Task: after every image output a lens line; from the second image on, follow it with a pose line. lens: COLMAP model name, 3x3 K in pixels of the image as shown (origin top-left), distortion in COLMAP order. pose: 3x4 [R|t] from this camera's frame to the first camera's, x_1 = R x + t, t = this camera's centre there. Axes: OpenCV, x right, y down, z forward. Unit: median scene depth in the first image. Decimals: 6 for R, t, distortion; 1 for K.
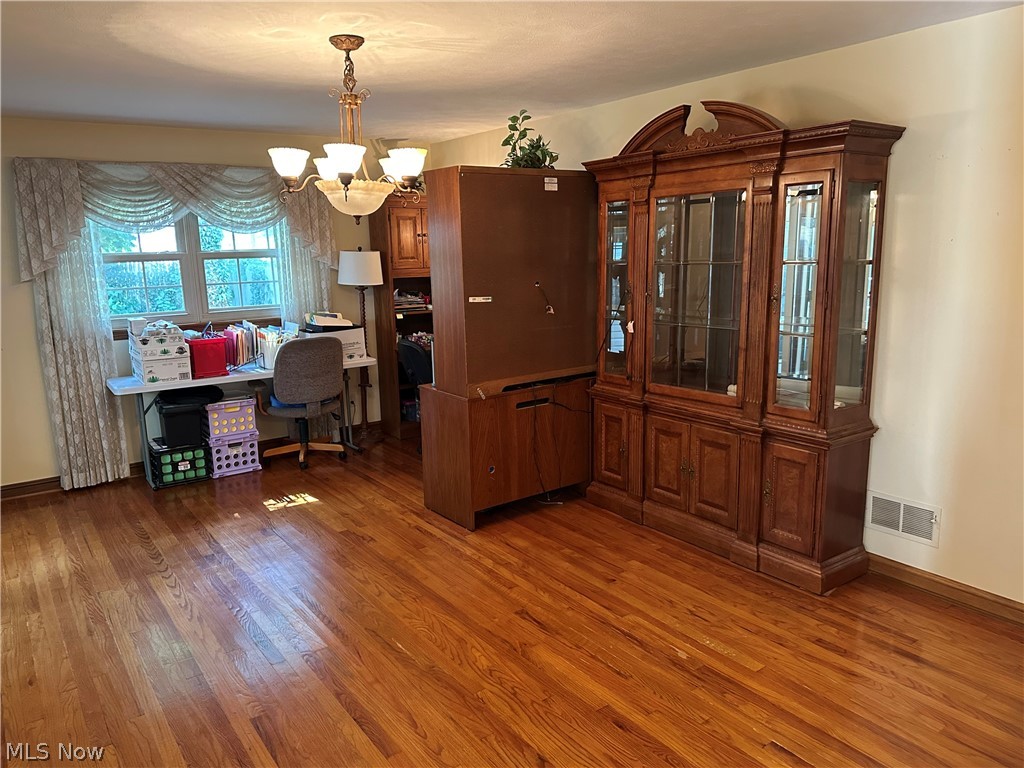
lens RADIAL K [[749.1, 0, 507.5], [0, 749.1, 387.8], [0, 0, 1]] dist [0.014348, -0.020061]
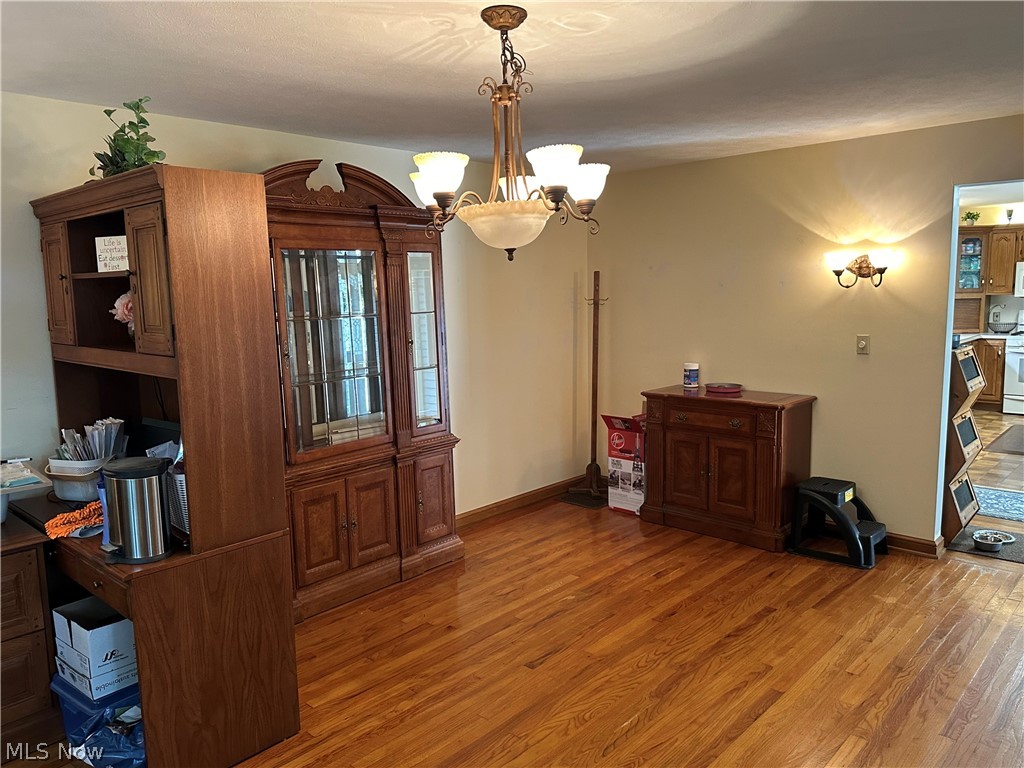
lens RADIAL K [[749.1, 0, 507.9], [0, 749.1, 380.5], [0, 0, 1]] dist [0.014348, -0.020061]
pose [[-0.209205, -0.093647, 0.973377, -1.035536], [0.218585, 0.965738, 0.139892, -0.232226], [-0.953128, 0.242032, -0.181567, 1.303249]]
